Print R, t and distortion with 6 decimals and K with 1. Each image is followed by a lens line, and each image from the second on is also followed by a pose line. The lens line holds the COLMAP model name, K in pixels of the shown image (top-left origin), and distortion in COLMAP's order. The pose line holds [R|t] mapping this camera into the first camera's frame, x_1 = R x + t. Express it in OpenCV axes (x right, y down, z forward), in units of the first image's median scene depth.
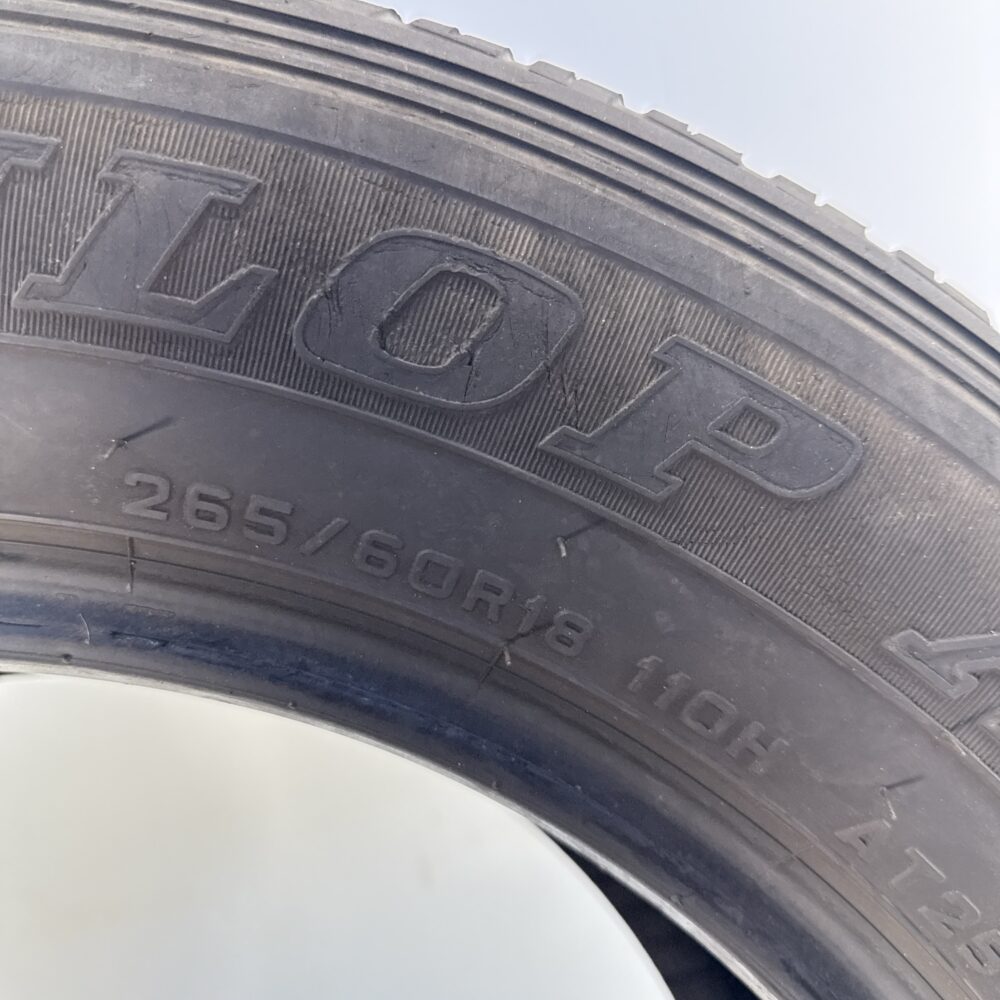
lens RADIAL K [[966.3, 0, 500.0], [0, 966.3, 500.0], [0, 0, 1]] dist [0.196193, -0.480853]
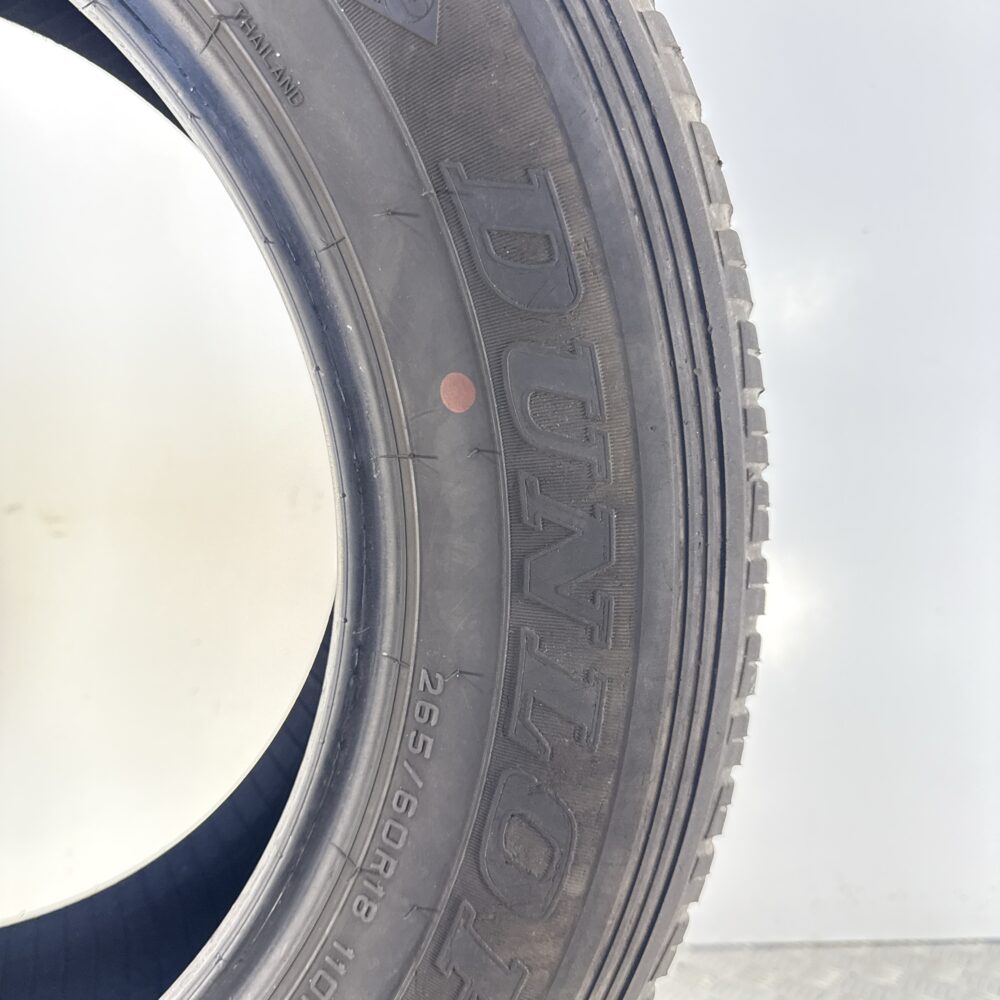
lens RADIAL K [[966.3, 0, 500.0], [0, 966.3, 500.0], [0, 0, 1]] dist [0.196193, -0.480853]
pose [[0.035224, 0.999171, -0.020393, -0.658061], [-0.997277, 0.036465, 0.064095, -0.265161], [0.064786, 0.018080, 0.997735, -0.841656]]
